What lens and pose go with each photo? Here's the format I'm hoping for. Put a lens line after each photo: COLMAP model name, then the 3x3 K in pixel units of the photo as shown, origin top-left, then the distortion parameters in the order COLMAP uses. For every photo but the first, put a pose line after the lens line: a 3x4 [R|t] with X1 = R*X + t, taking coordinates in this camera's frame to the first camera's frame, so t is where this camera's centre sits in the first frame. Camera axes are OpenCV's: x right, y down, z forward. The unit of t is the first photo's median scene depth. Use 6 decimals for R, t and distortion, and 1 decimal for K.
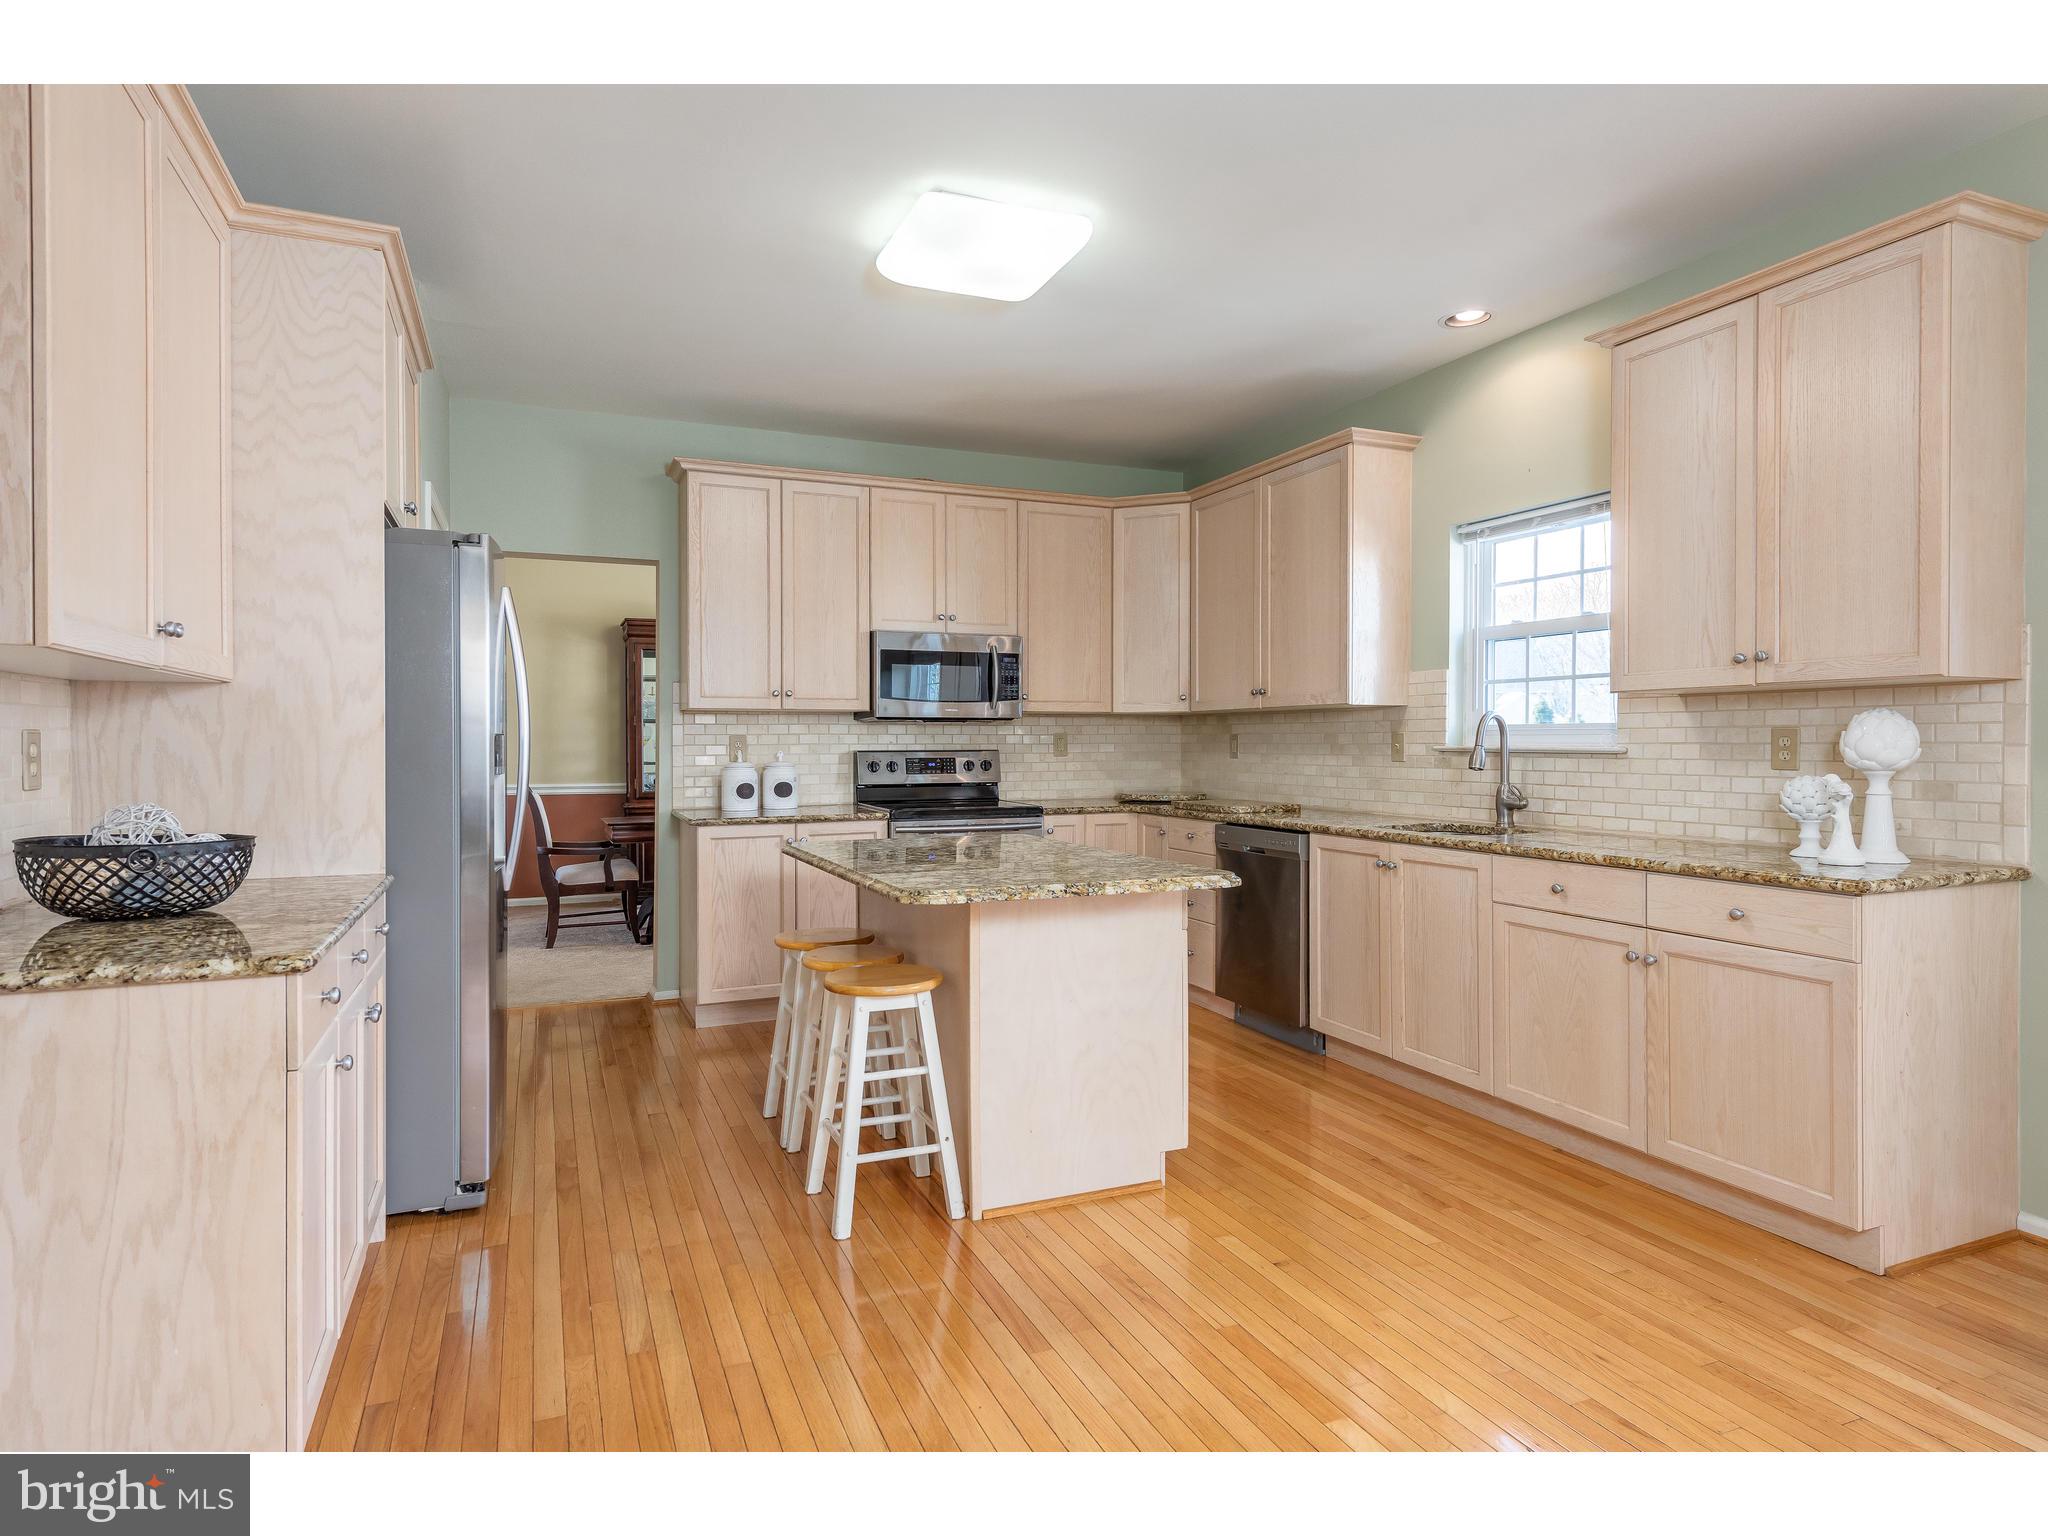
lens RADIAL K [[1203.7, 0, 1057.9], [0, 1203.7, 768.0], [0, 0, 1]] dist [0.003151, 0.000045]
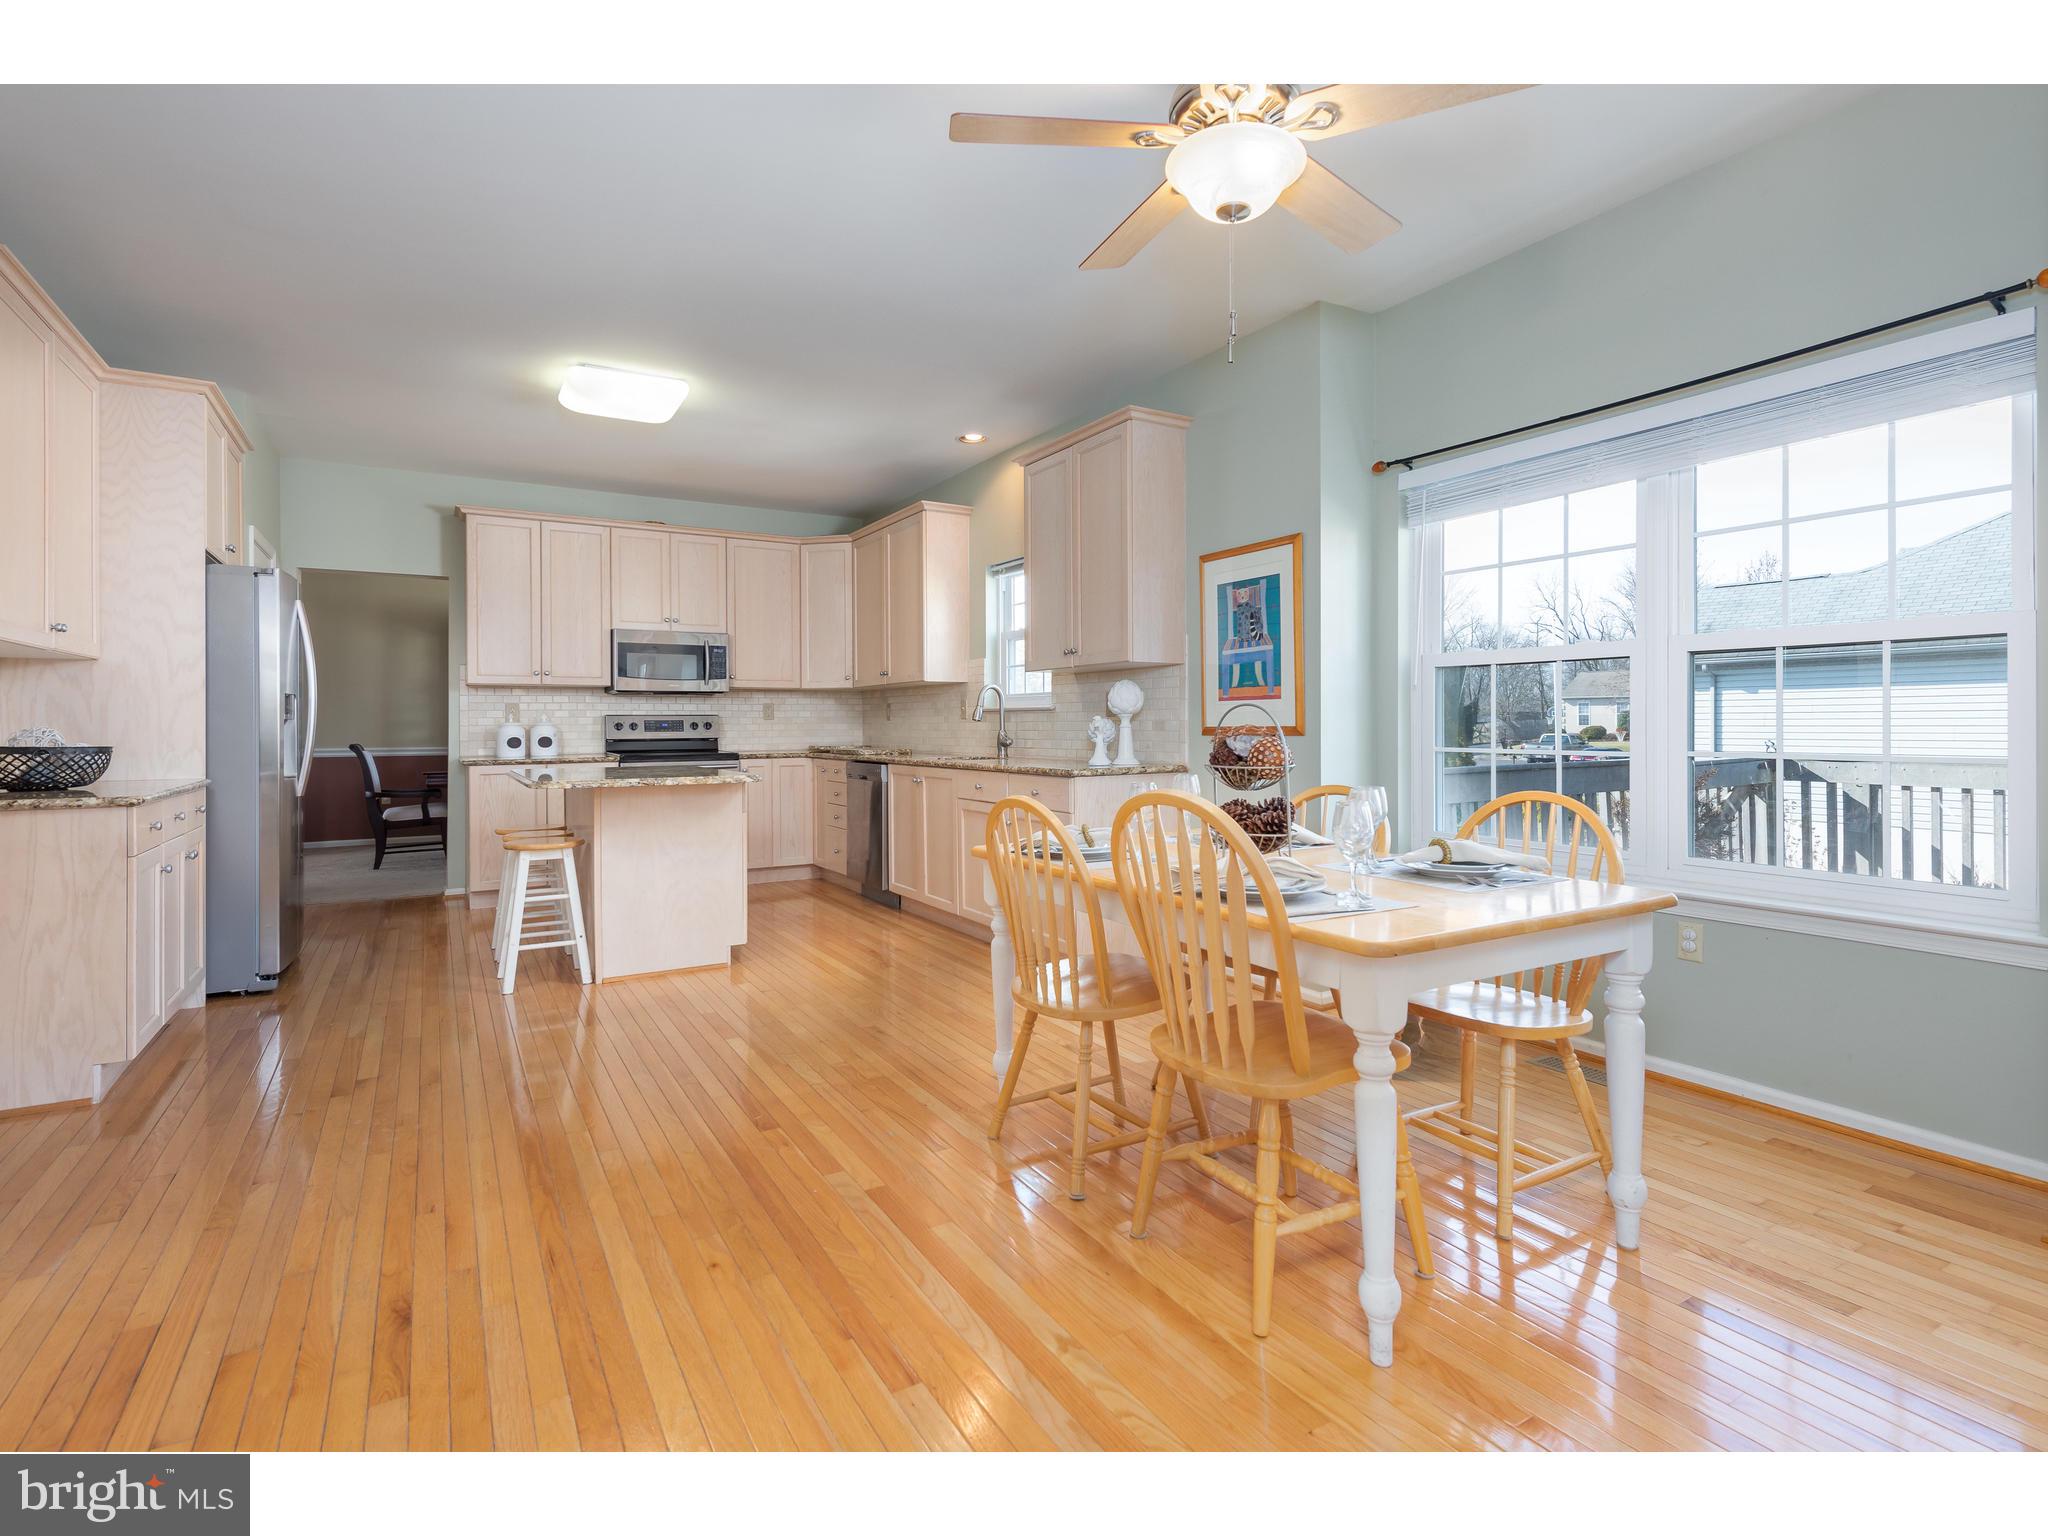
lens RADIAL K [[1058.2, 0, 1087.4], [0, 1058.2, 737.2], [0, 0, 1]] dist [0.001945, -0.001578]
pose [[0.989492, -0.004505, 0.144516, 0.272922], [0.006097, 0.999925, -0.010577, 0.036594], [-0.144458, 0.011347, 0.989446, -0.386403]]
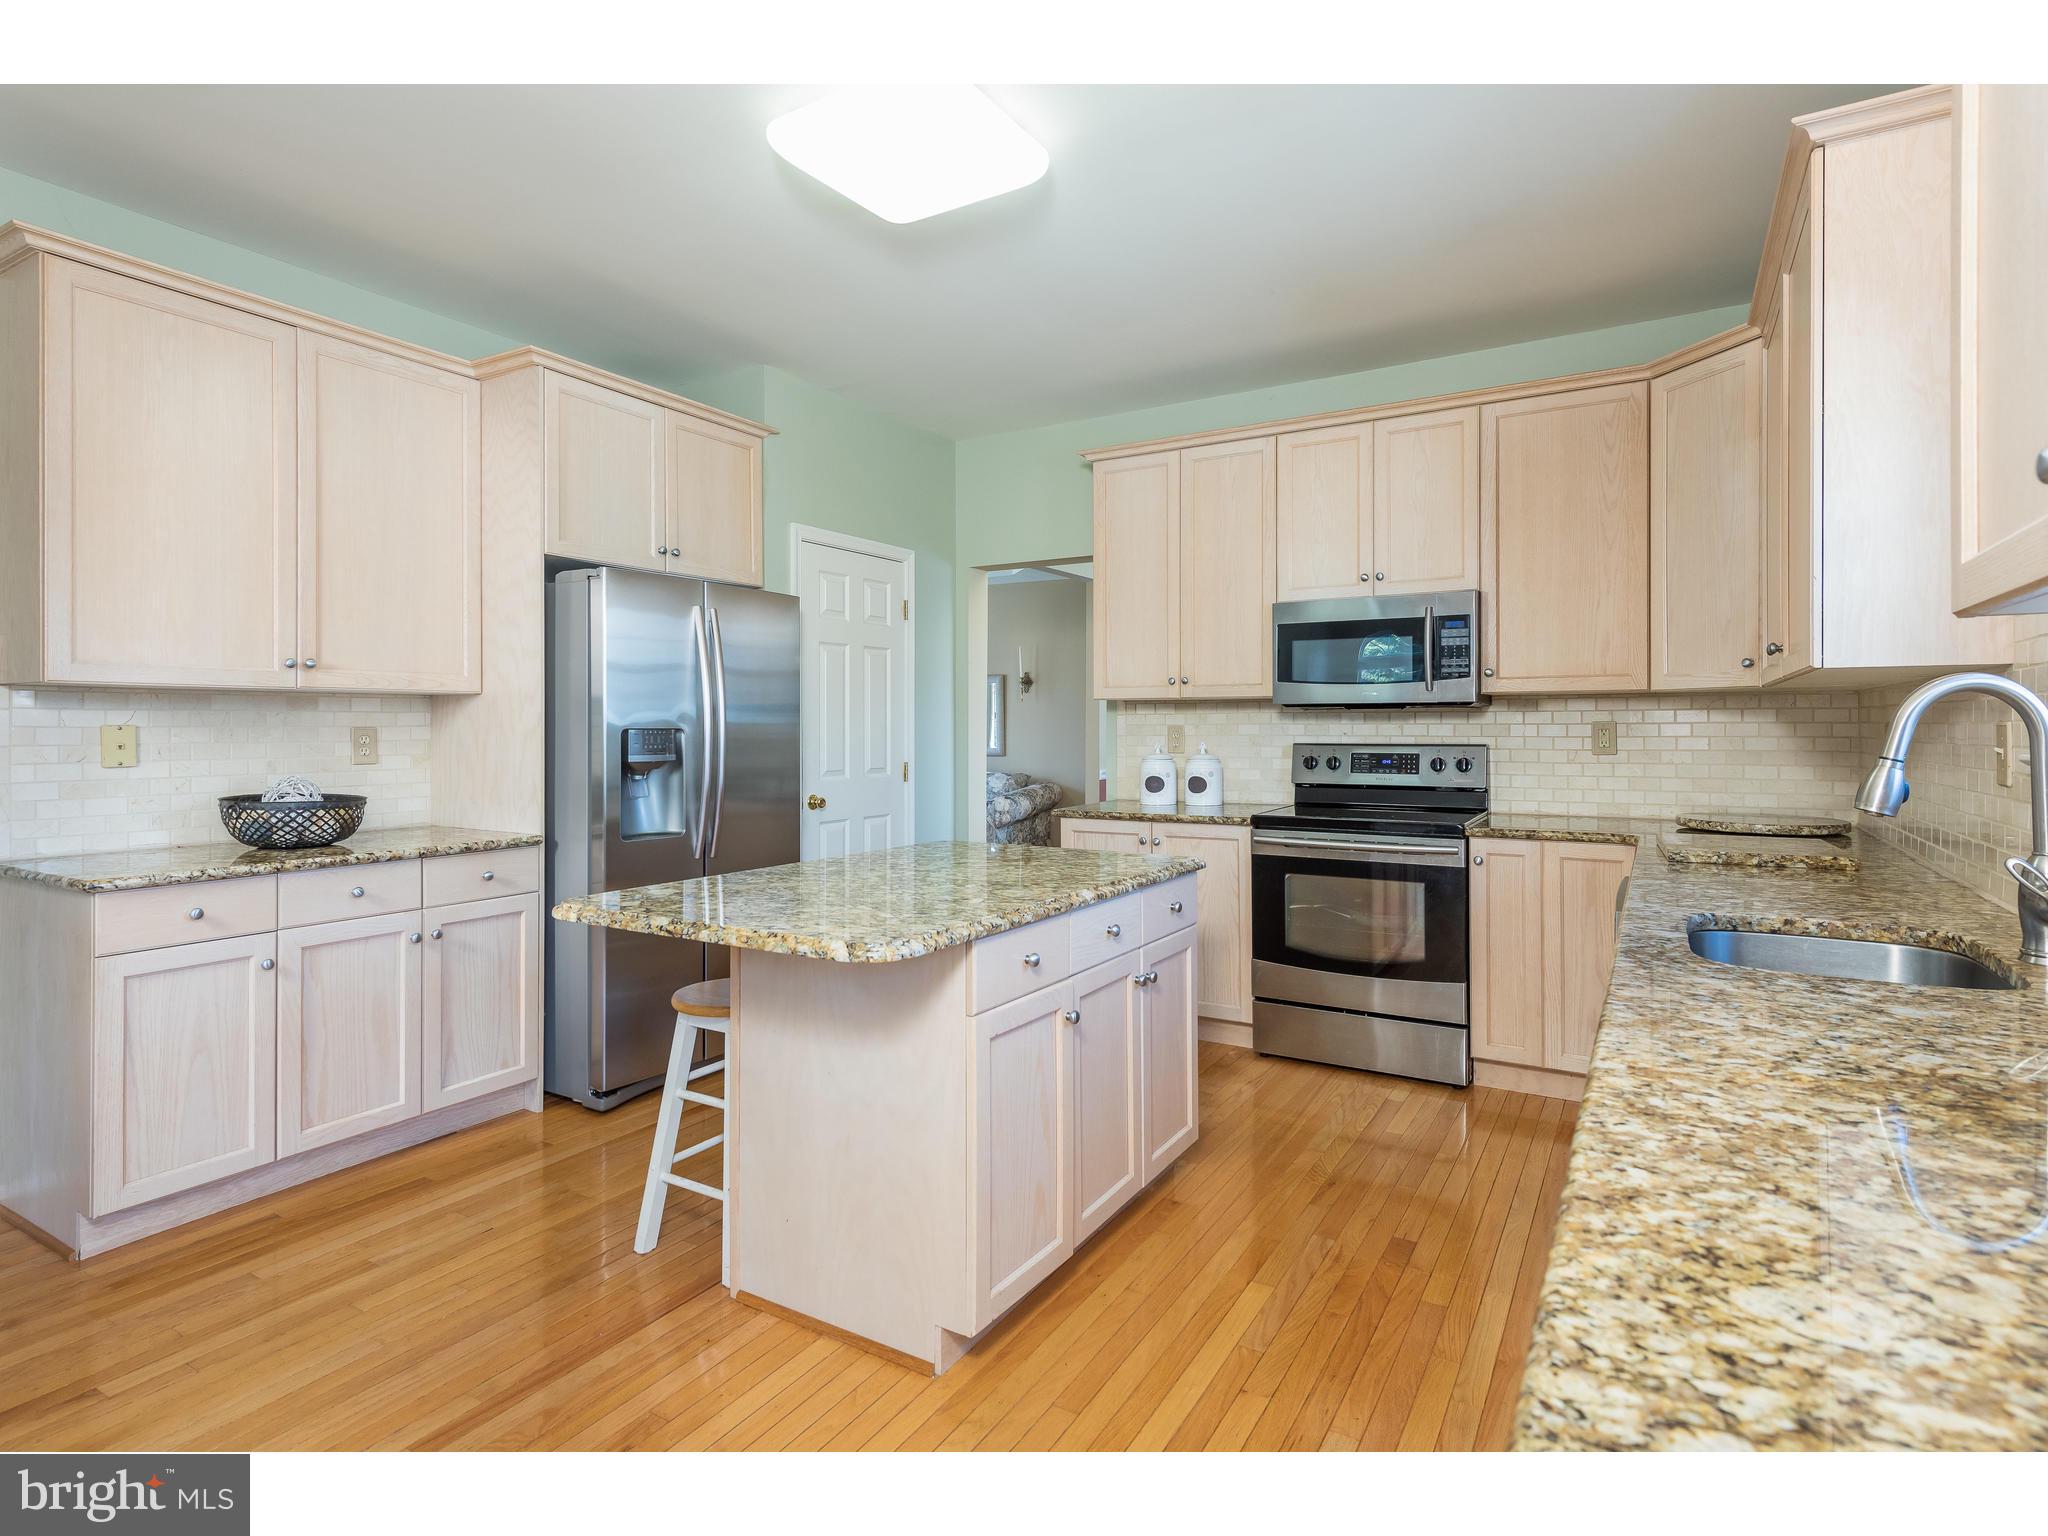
lens RADIAL K [[1079.7, 0, 945.2], [0, 1079.7, 727.7], [0, 0, 1]] dist [0.001323, 0.000156]
pose [[0.546257, 0.000535, -0.837617, 0.452522], [-0.020095, 0.999720, -0.012467, -0.014589], [0.837376, 0.023642, 0.546115, 0.486700]]
